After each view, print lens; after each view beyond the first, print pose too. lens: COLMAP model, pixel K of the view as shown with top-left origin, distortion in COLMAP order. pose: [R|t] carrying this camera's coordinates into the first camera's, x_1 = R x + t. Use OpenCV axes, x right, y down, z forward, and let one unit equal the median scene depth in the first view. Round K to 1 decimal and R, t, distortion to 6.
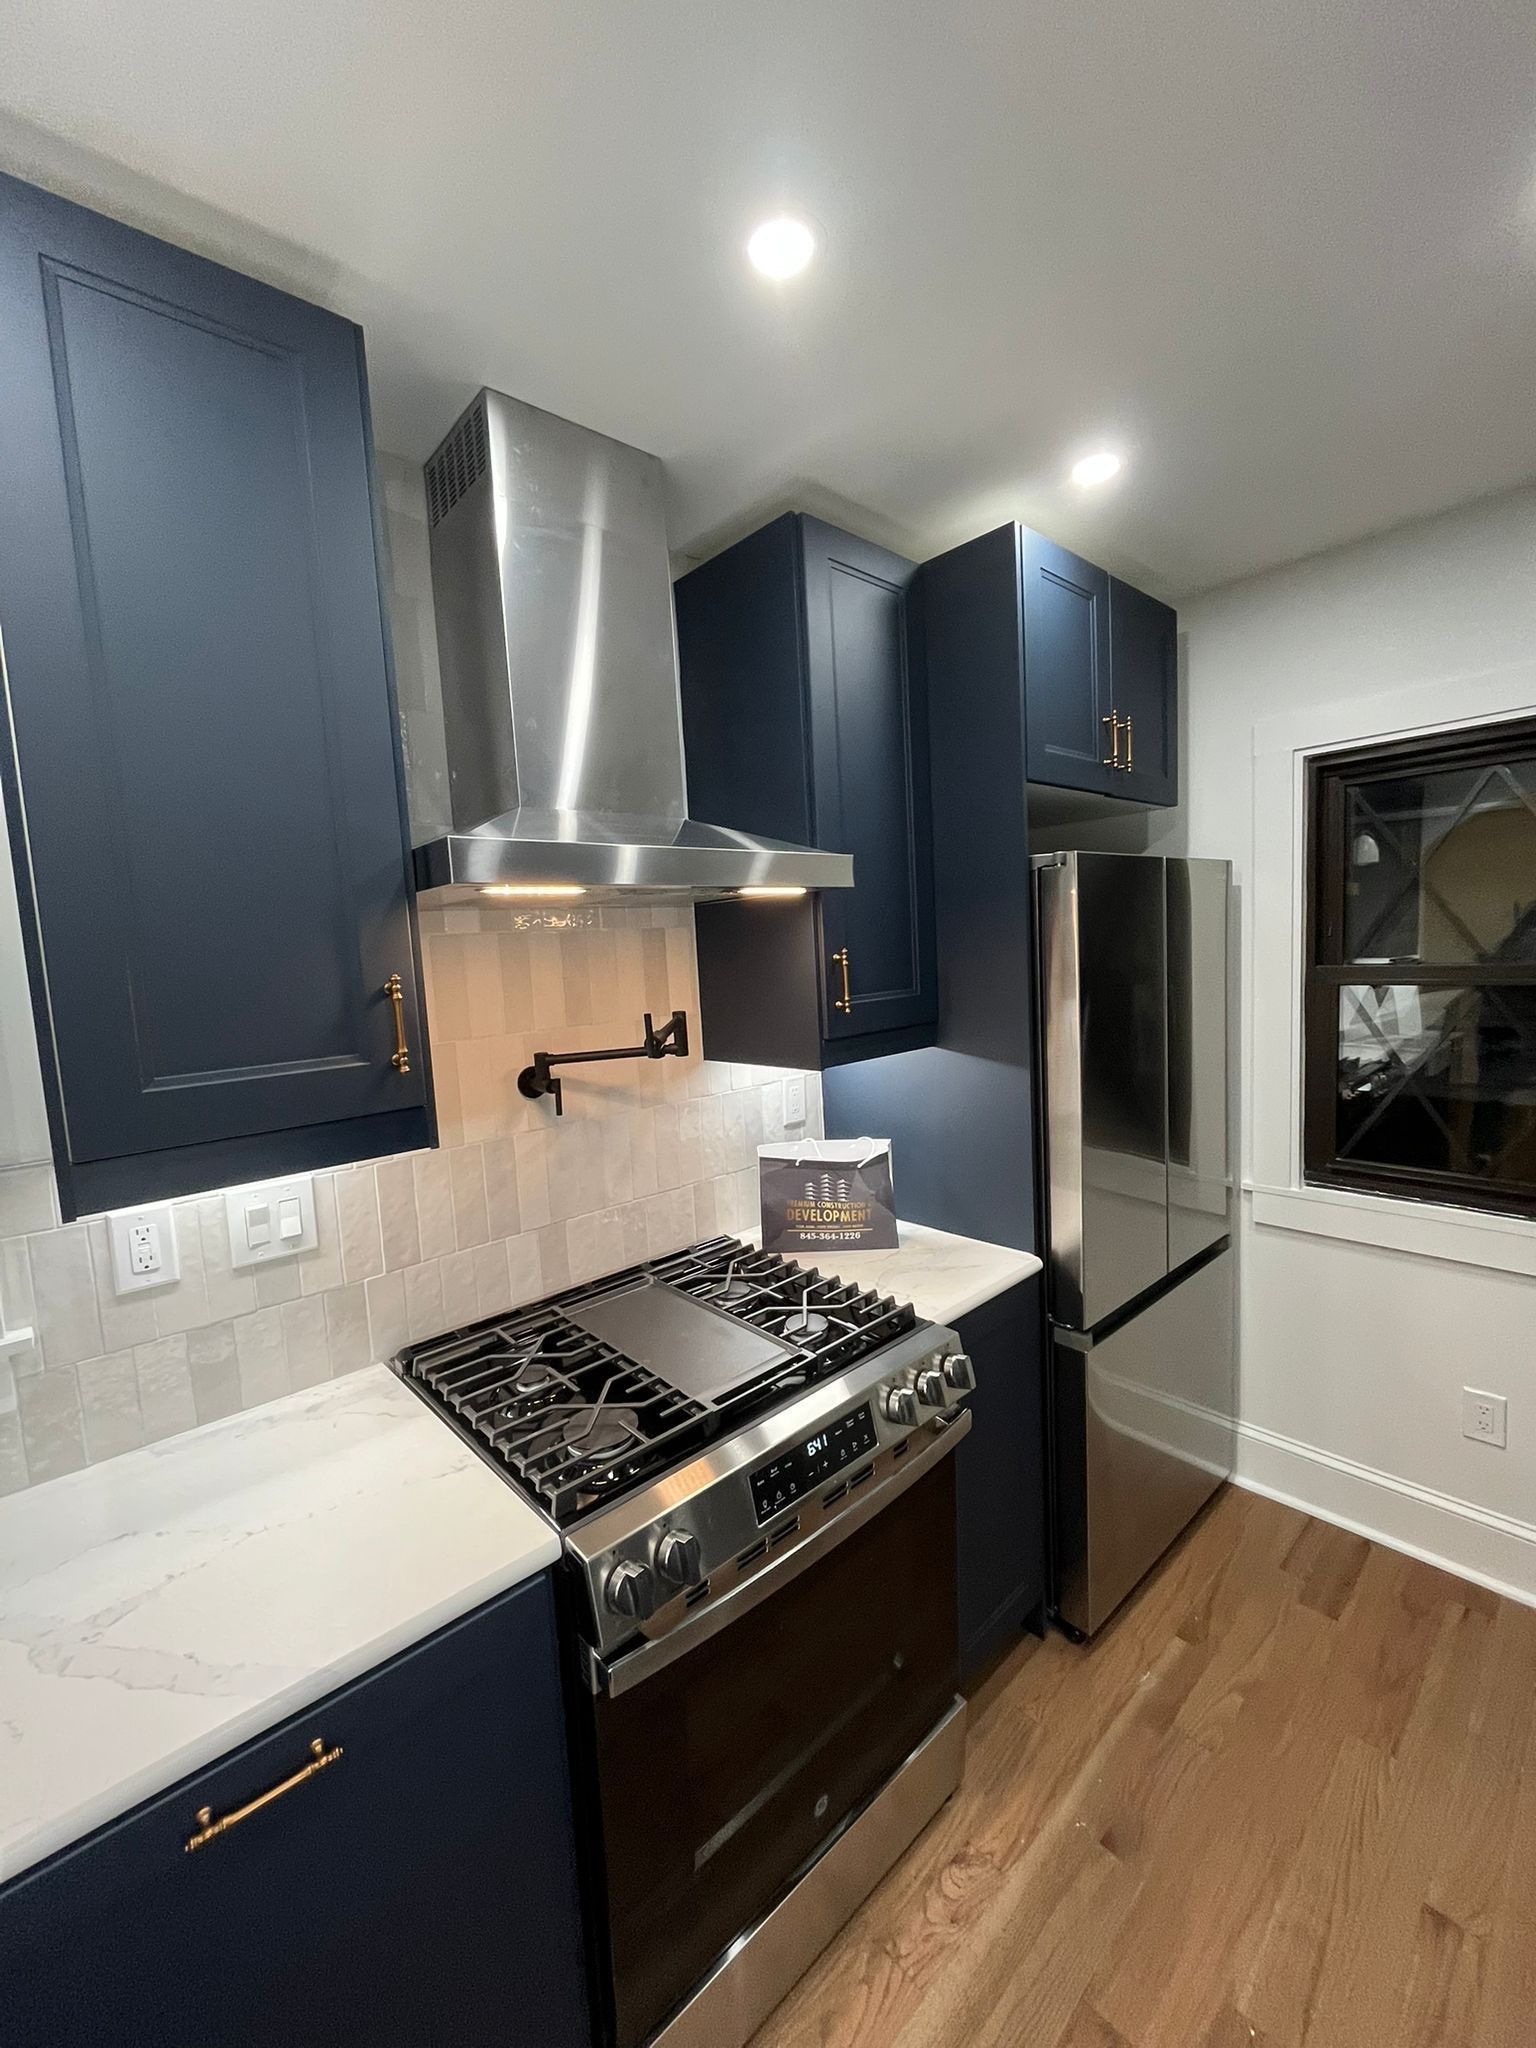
lens RADIAL K [[826.3, 0, 762.2], [0, 826.3, 1021.4], [0, 0, 1]] dist [0.000747, -0.001140]
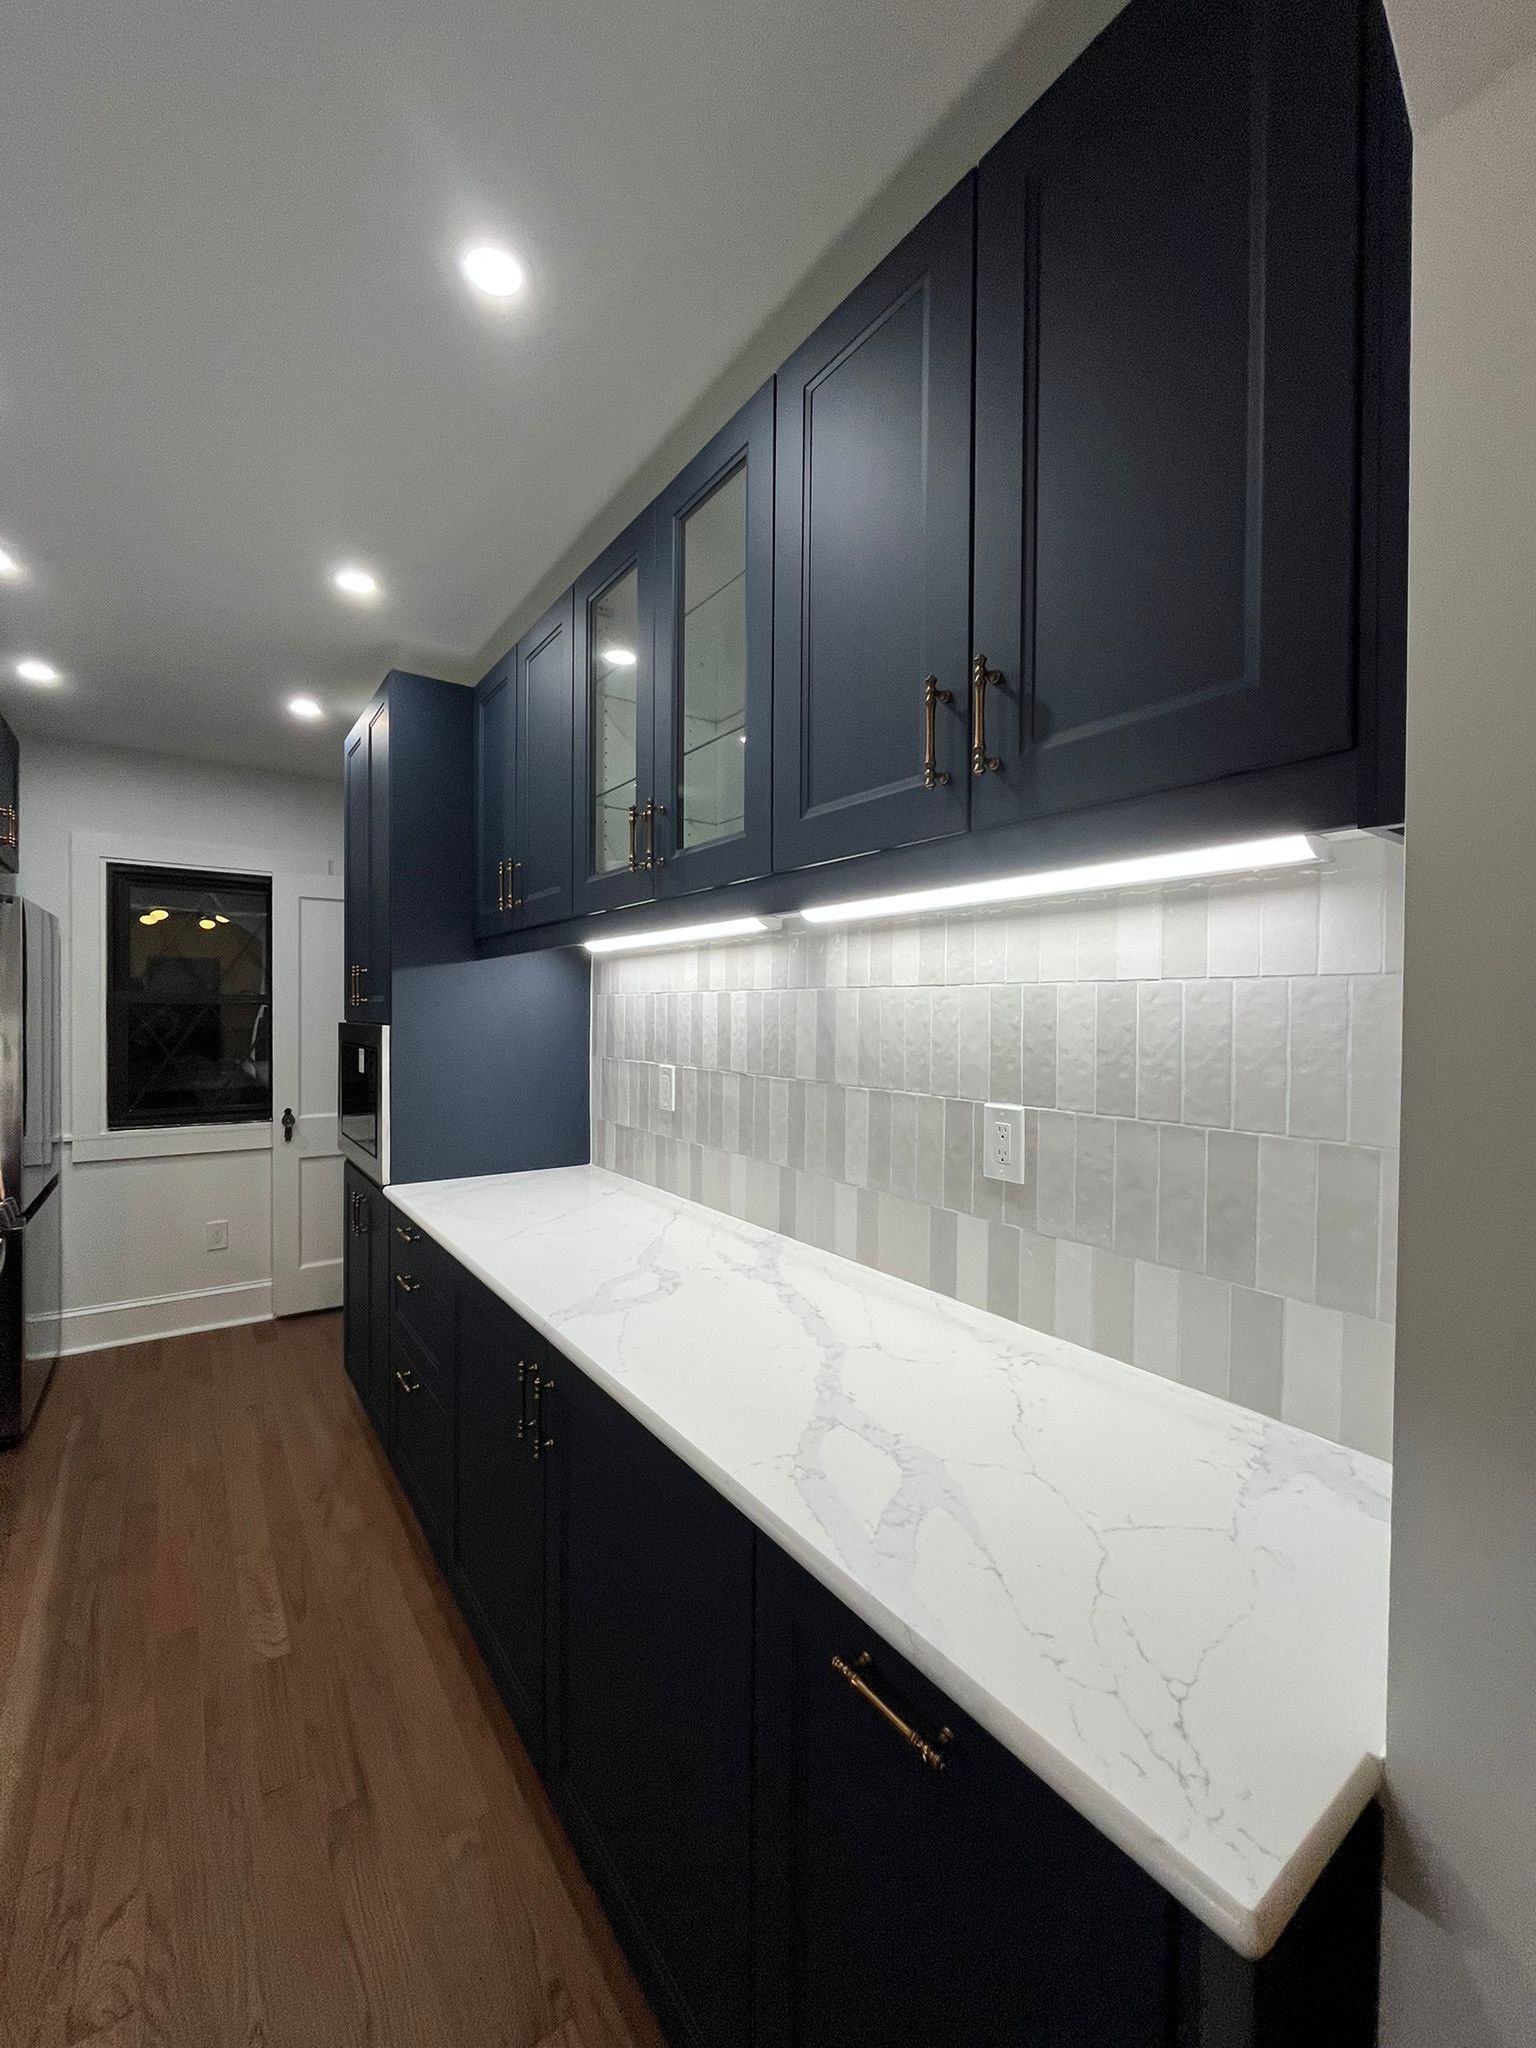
lens RADIAL K [[826.3, 0, 763.3], [0, 826.3, 1020.6], [0, 0, 1]] dist [0.000747, -0.001140]
pose [[0.112836, 0.041248, 0.992757, -1.032079], [0.076827, 0.995785, -0.050106, 0.221378], [-0.990639, 0.081924, 0.109191, -0.558248]]
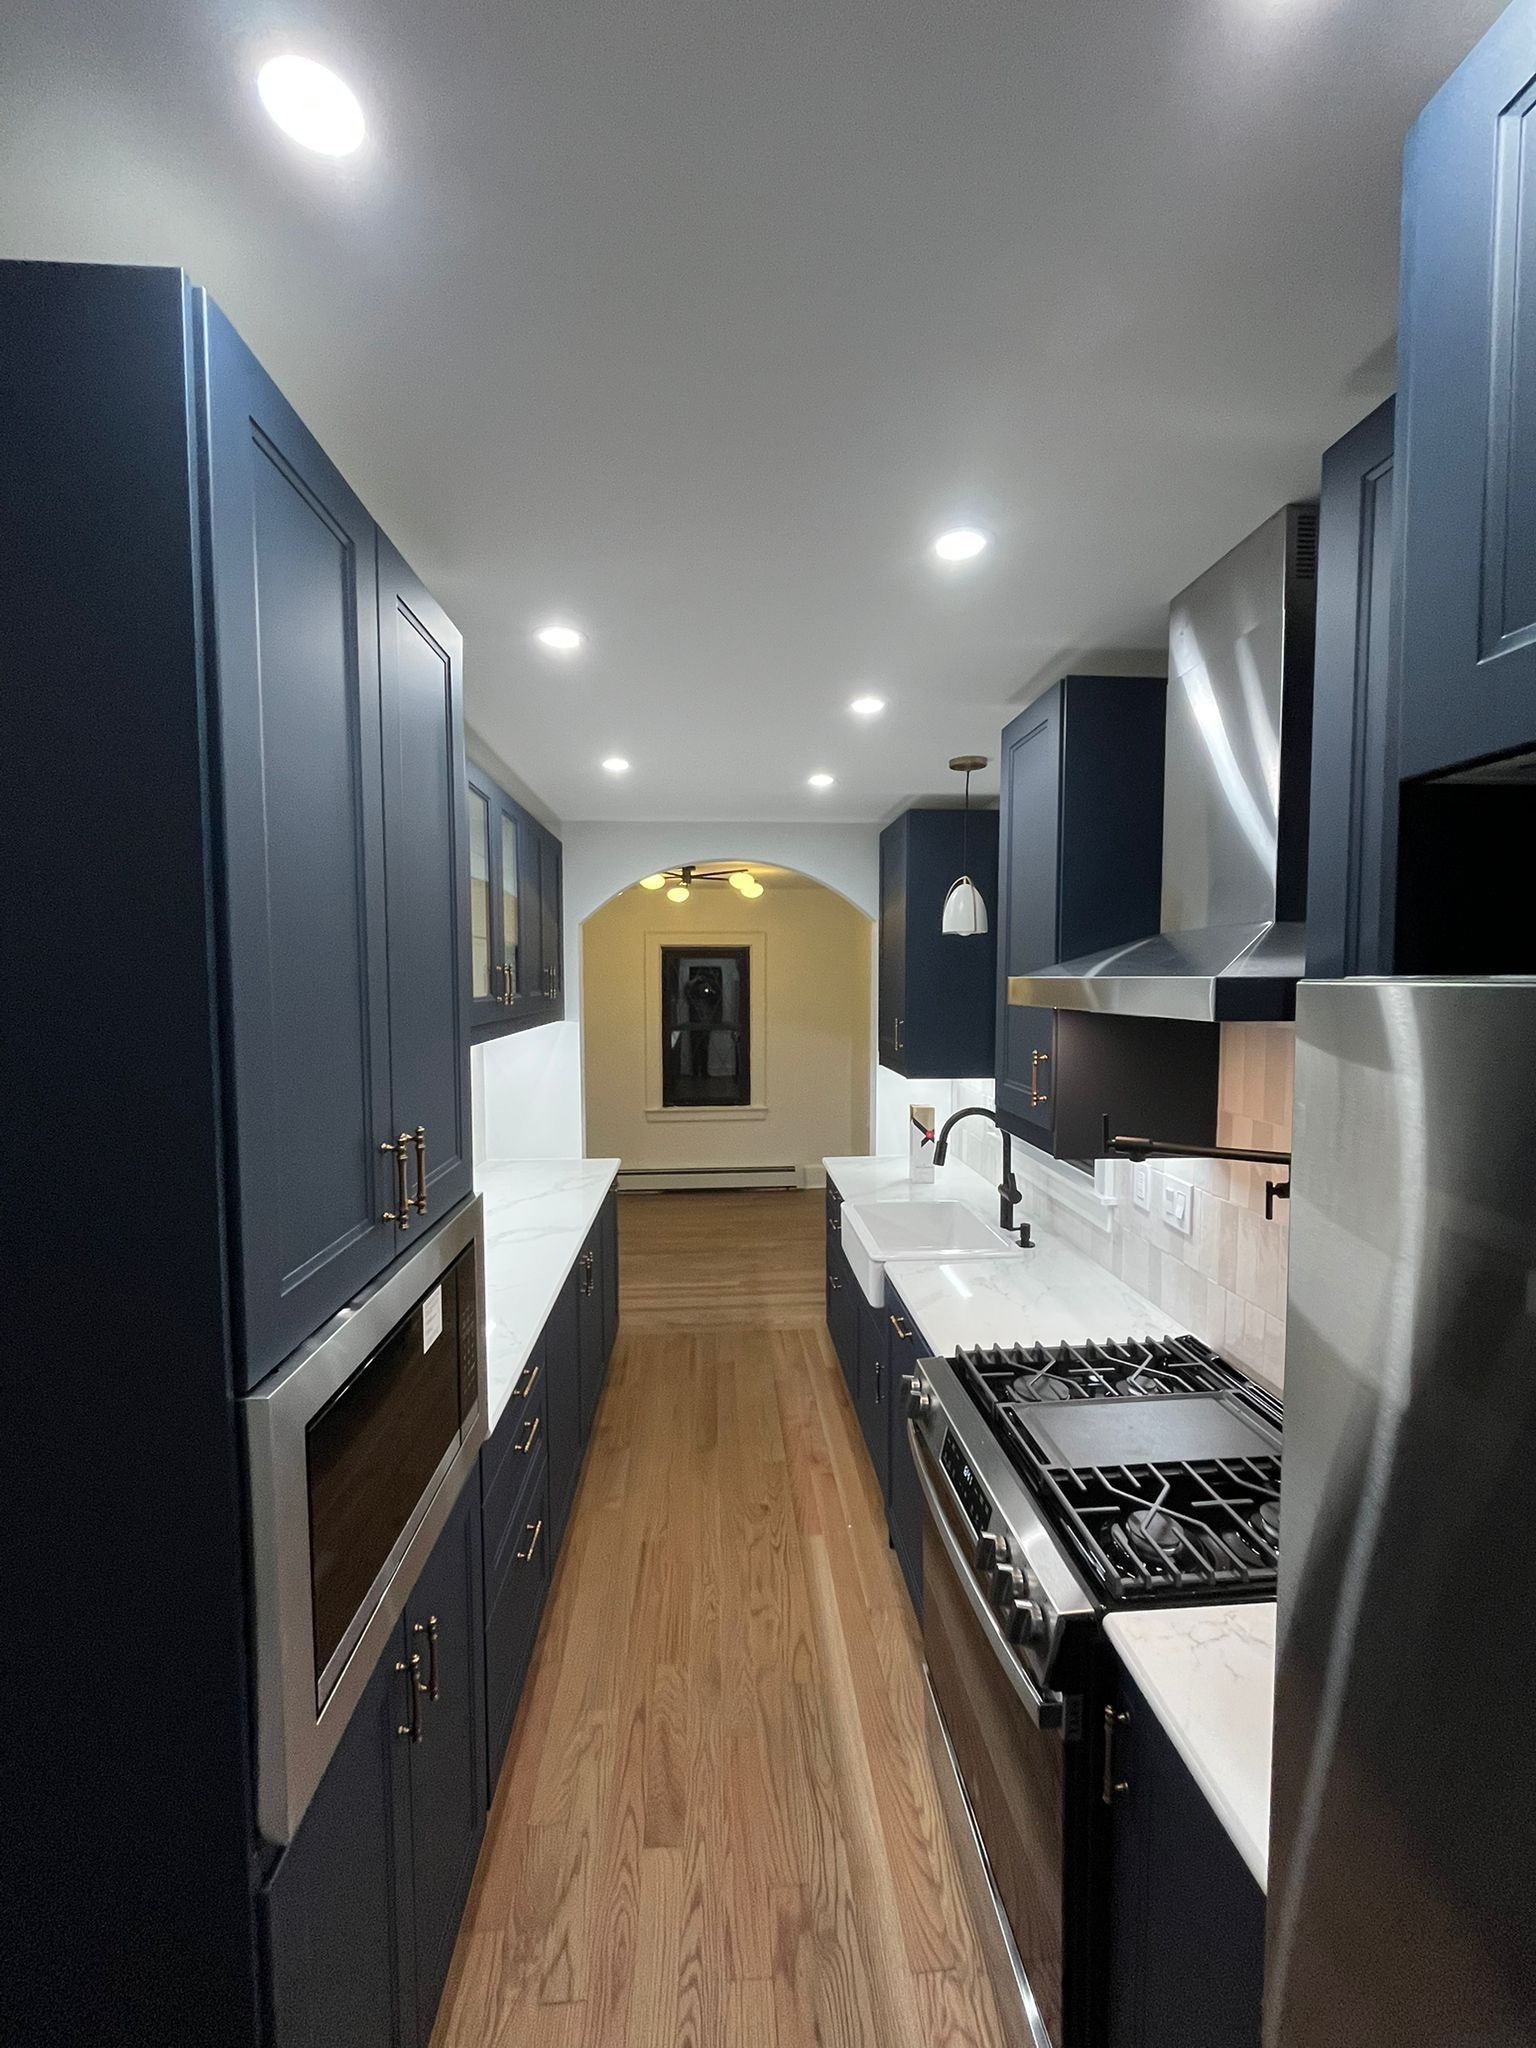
lens RADIAL K [[826.3, 0, 764.3], [0, 826.3, 1022.7], [0, 0, 1]] dist [0.000747, -0.001140]
pose [[-0.621829, 0.097238, -0.777093, 0.849294], [-0.036571, 0.987574, 0.152840, -0.240046], [0.782298, 0.123459, -0.610547, 1.067844]]
